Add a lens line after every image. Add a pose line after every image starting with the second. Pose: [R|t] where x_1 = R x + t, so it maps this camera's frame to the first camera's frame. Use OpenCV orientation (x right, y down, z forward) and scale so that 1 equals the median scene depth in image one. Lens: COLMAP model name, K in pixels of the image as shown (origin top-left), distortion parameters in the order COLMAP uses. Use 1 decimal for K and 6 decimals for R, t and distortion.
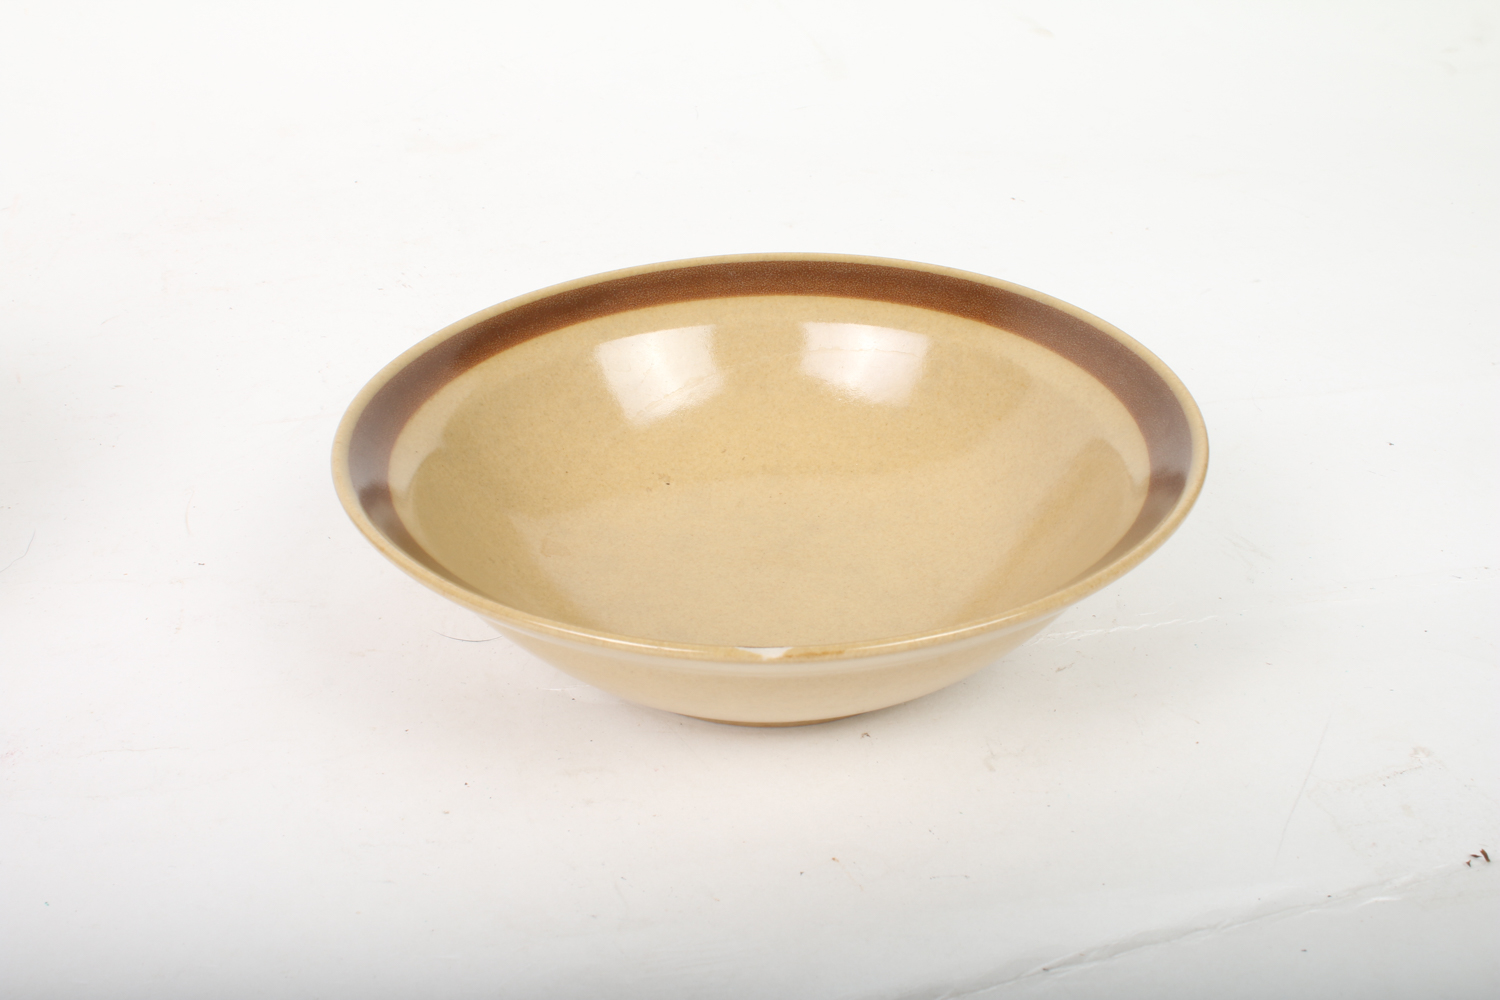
lens RADIAL K [[1907.7, 0, 751.3], [0, 1907.7, 498.8], [0, 0, 1]] dist [-0.097315, 0.000000]
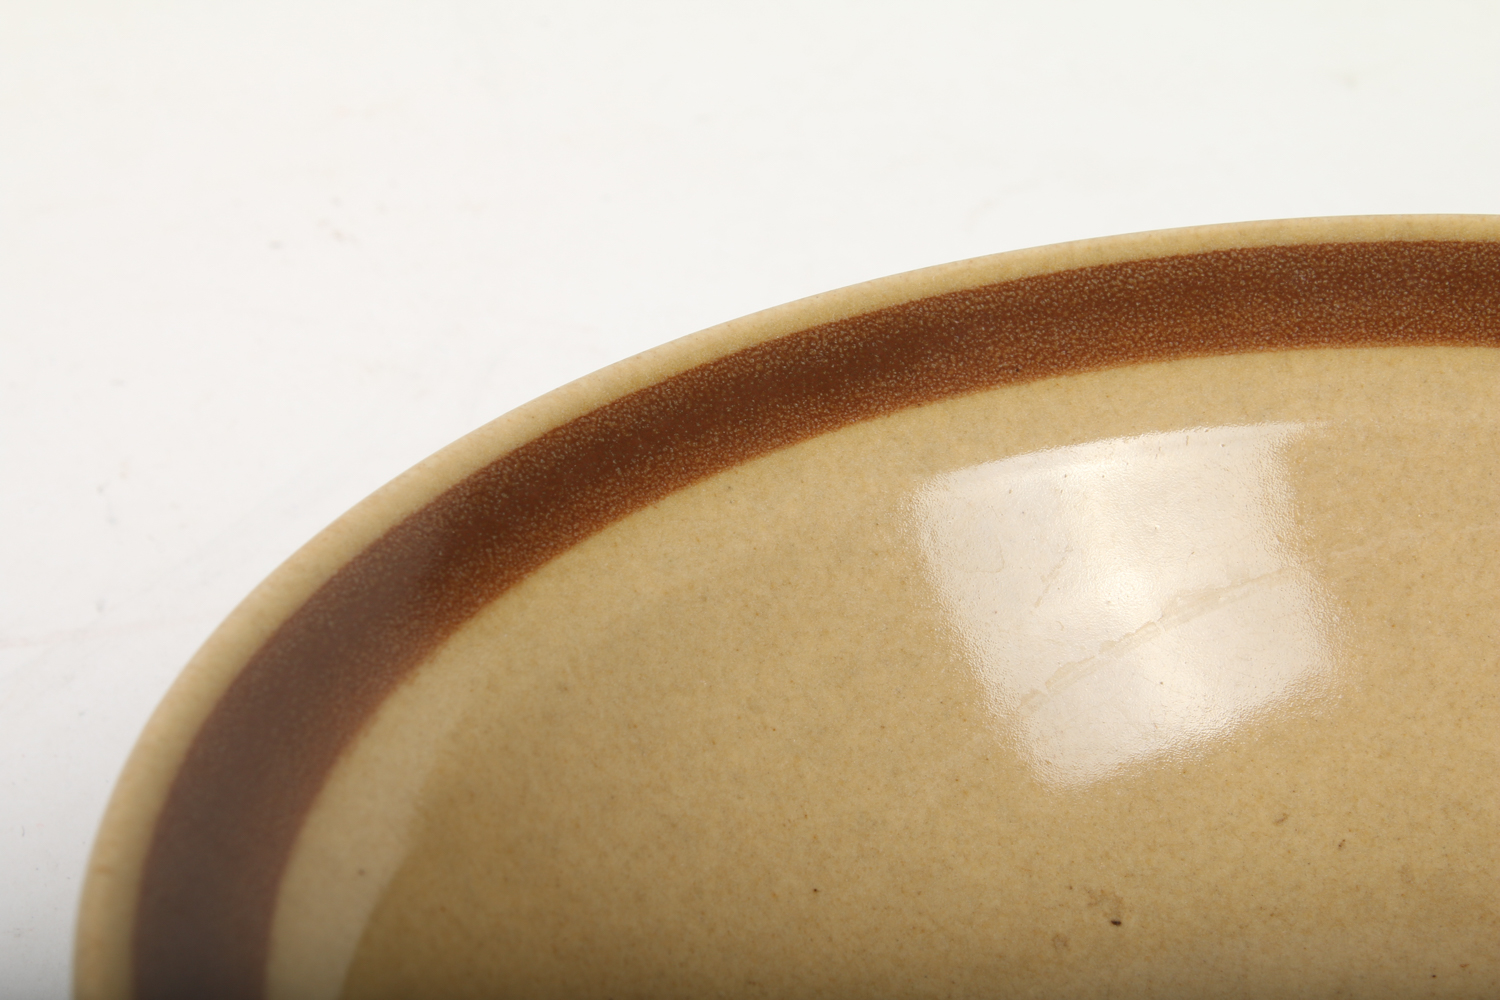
lens RADIAL K [[3697.3, 0, 751.2], [0, 3697.3, 501.8], [0, 0, 1]] dist [0.105457, 0.000000]
pose [[0.997390, 0.022075, -0.068747, -0.063181], [-0.022845, 0.999685, -0.010425, -0.071236], [0.068495, 0.011968, 0.997580, 0.349448]]
